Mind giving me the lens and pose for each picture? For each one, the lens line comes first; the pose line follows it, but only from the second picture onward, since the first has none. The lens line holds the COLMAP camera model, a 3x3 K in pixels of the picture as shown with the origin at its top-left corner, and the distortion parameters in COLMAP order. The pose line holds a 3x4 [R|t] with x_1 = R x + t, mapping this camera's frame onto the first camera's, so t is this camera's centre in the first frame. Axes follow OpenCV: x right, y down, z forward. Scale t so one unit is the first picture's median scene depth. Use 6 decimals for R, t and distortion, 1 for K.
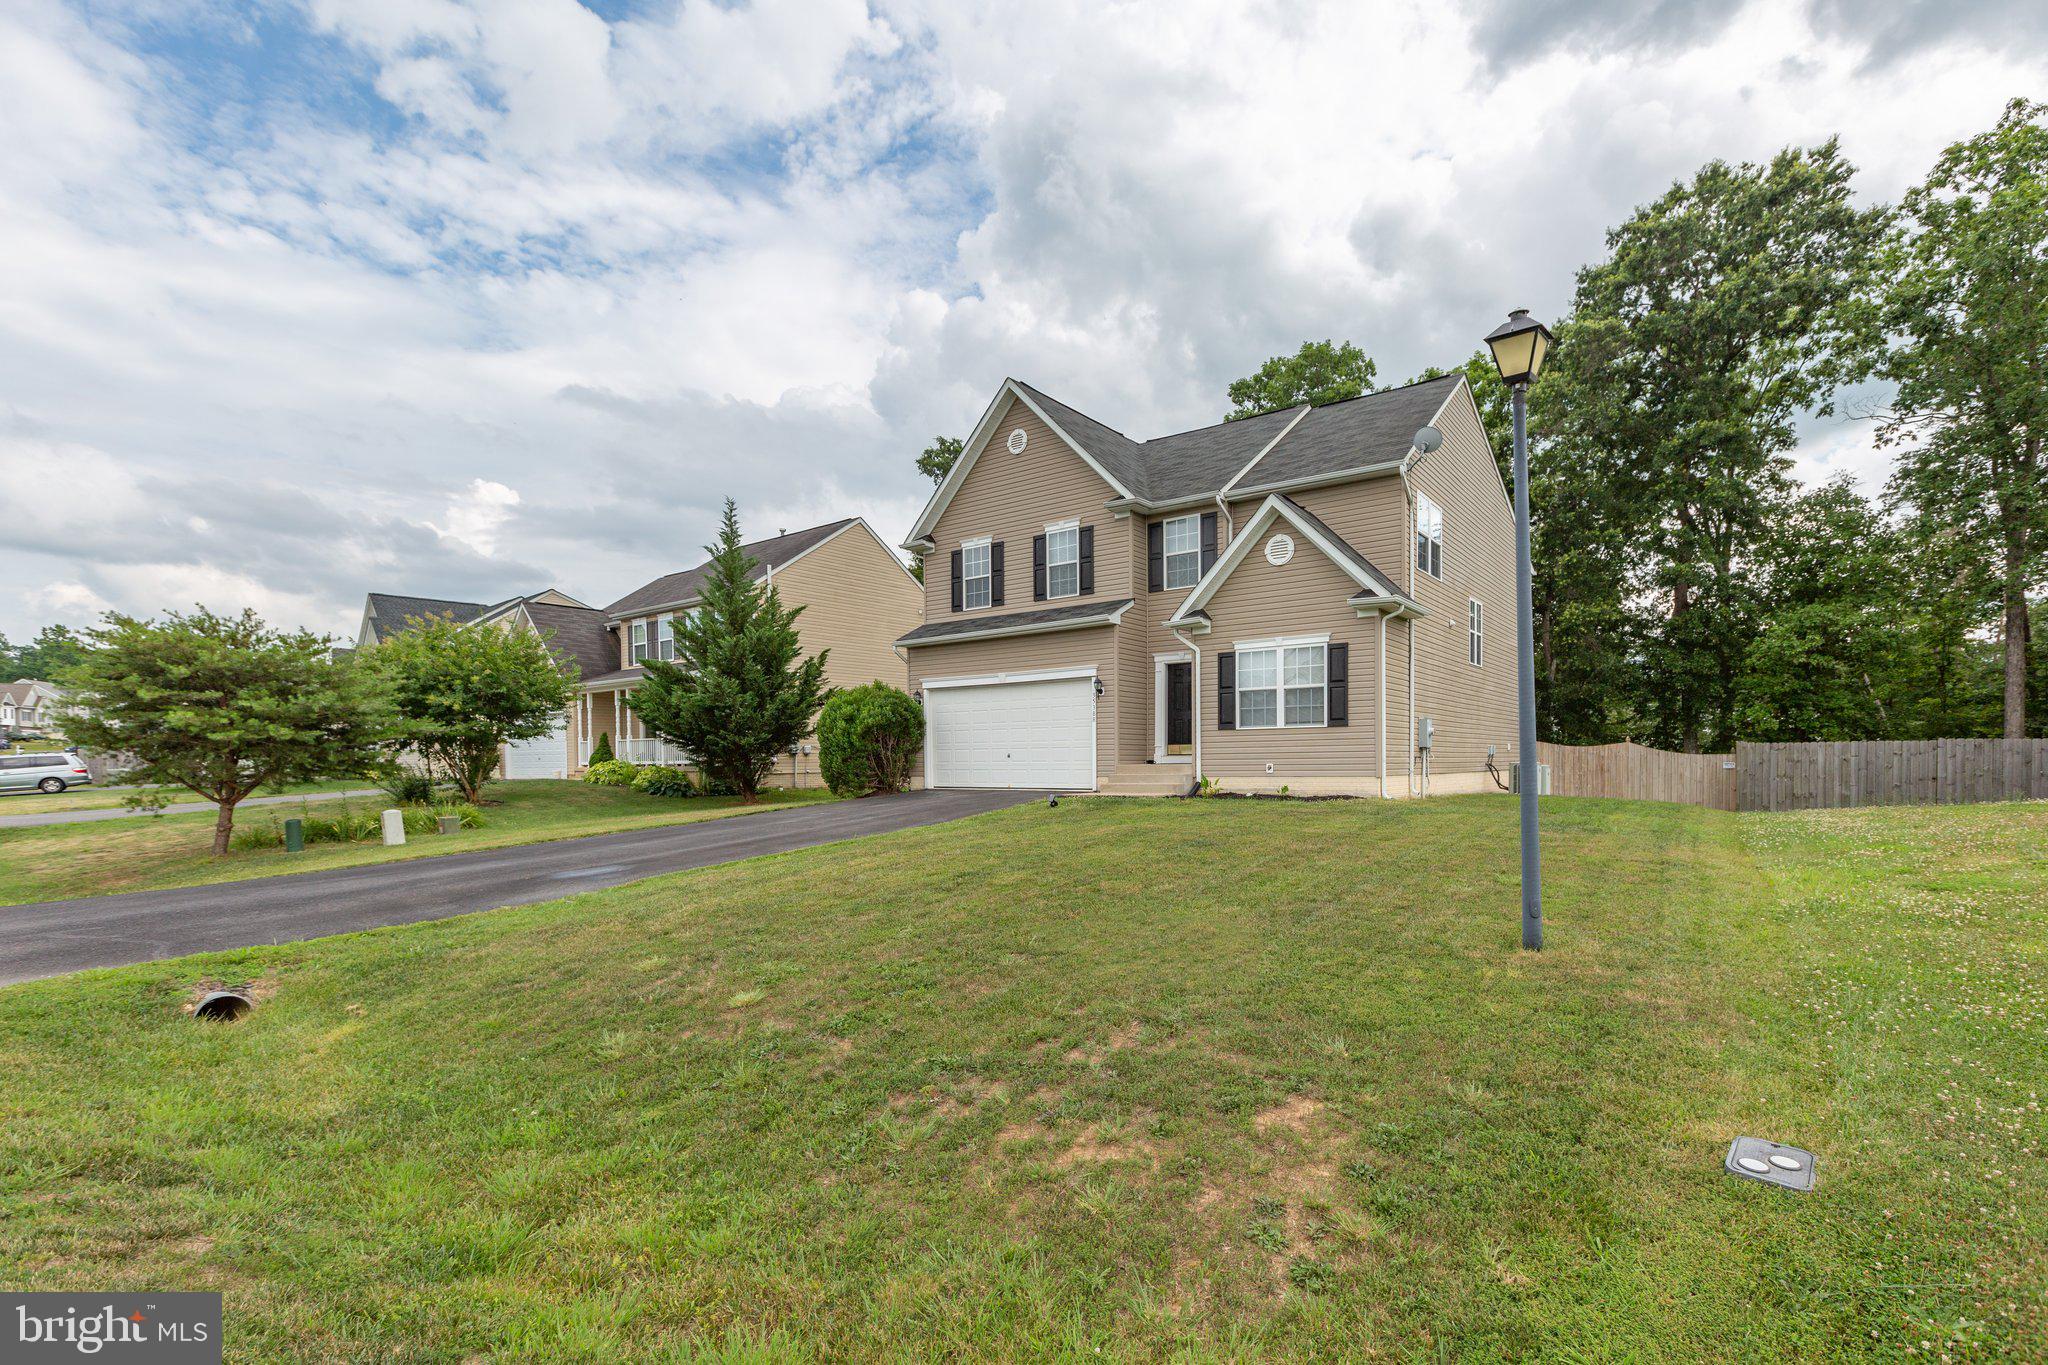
lens RADIAL K [[919.5, 0, 1049.2], [0, 919.5, 782.9], [0, 0, 1]] dist [0.001840, -0.001589]
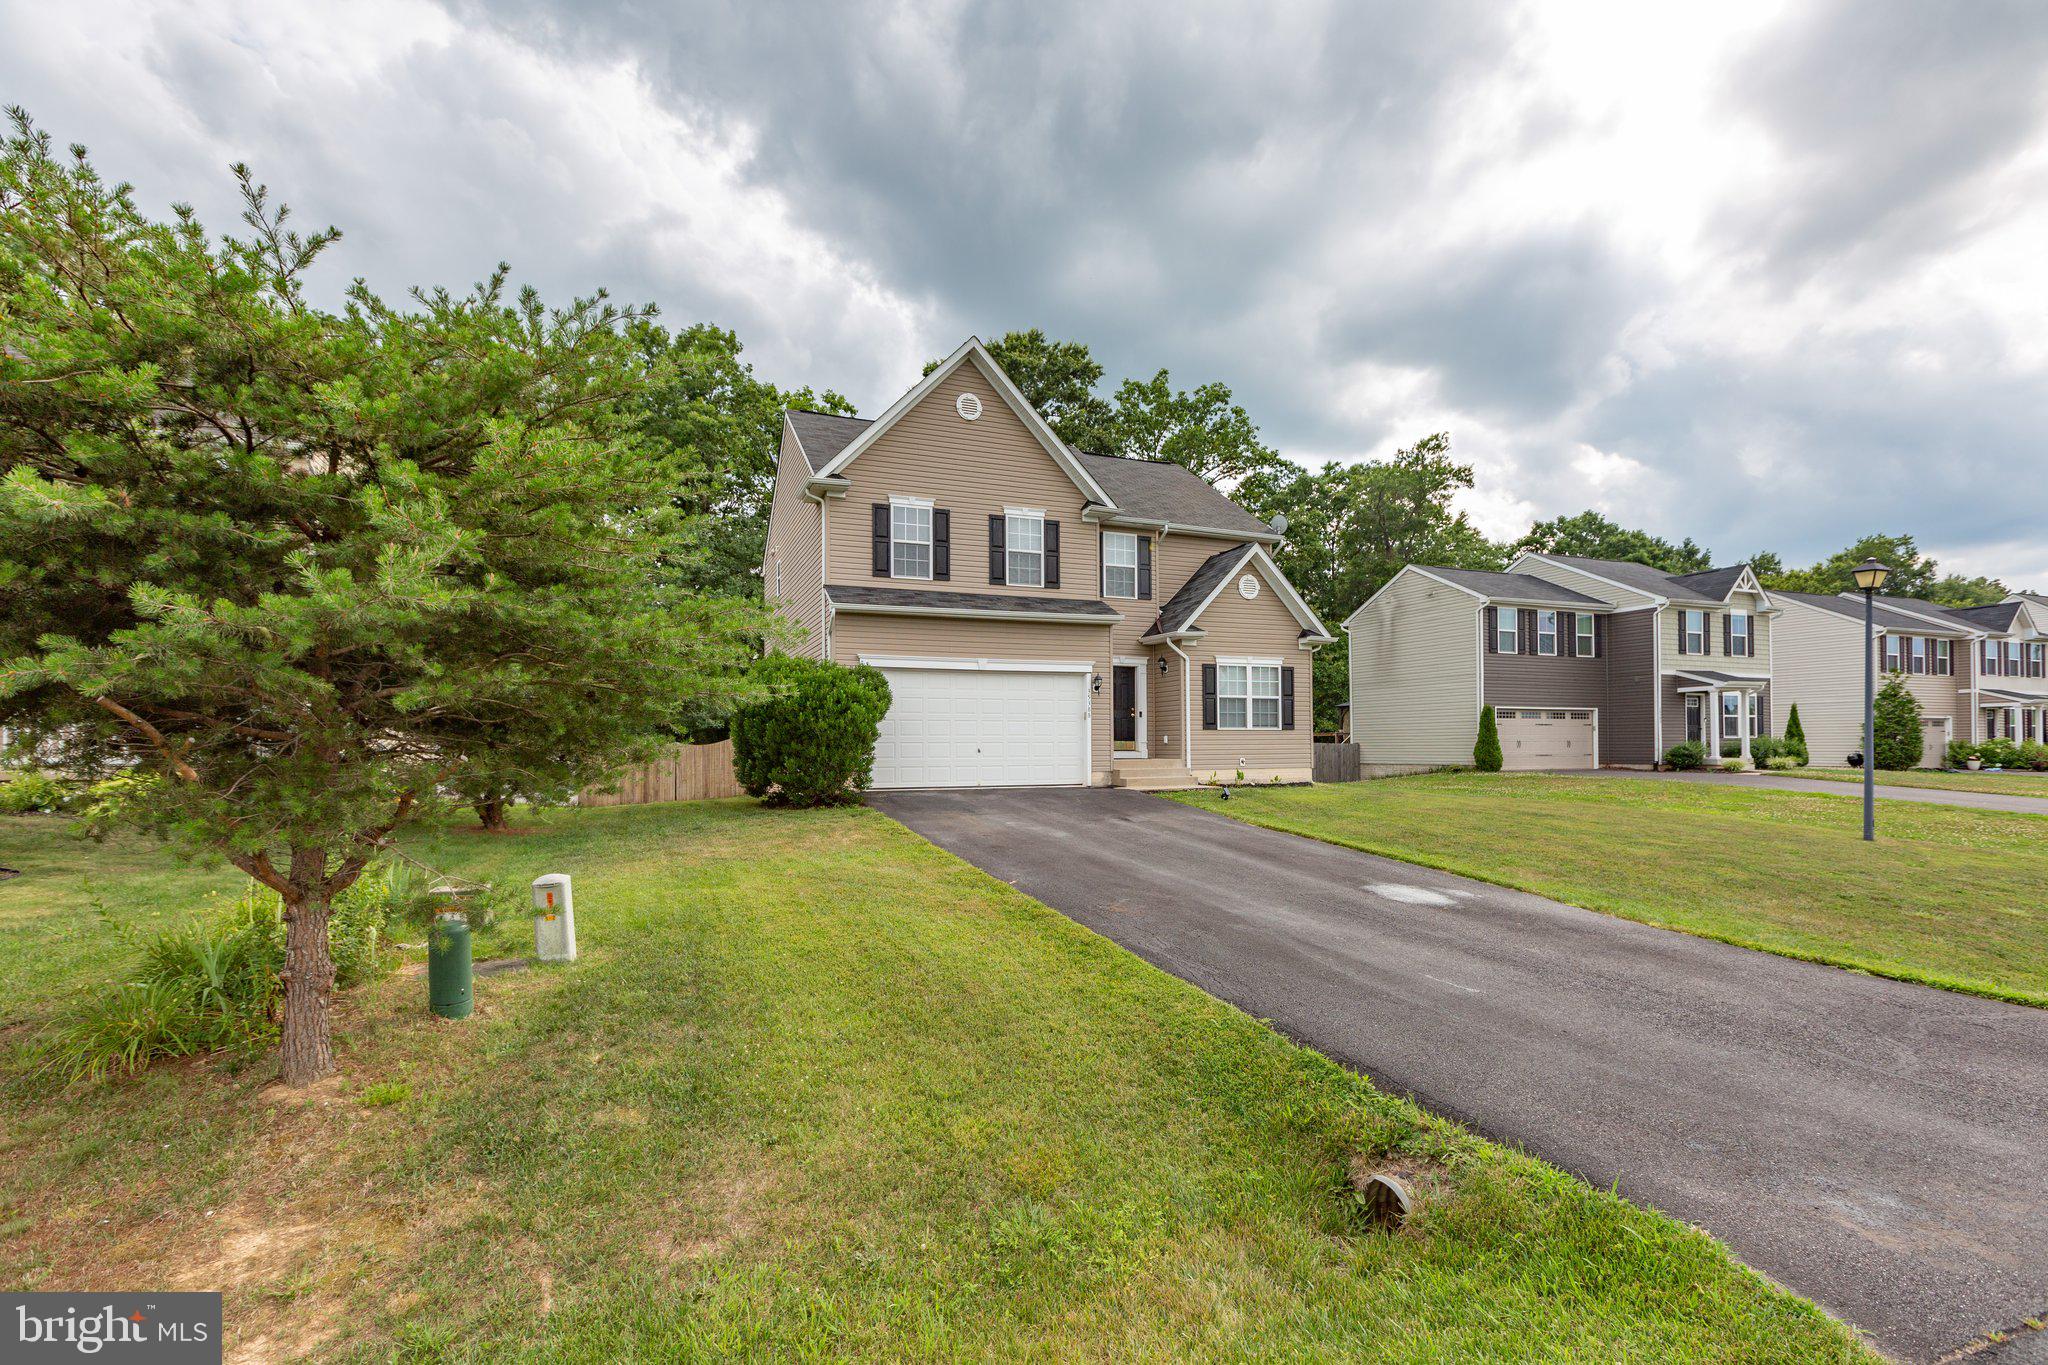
lens RADIAL K [[925.9, 0, 1000.1], [0, 925.9, 731.6], [0, 0, 1]] dist [-0.001735, -0.000731]
pose [[0.546641, 0.021499, 0.837091, -0.815375], [0.019321, 0.999080, -0.038276, -0.013583], [-0.837144, 0.037097, 0.545723, 0.505994]]
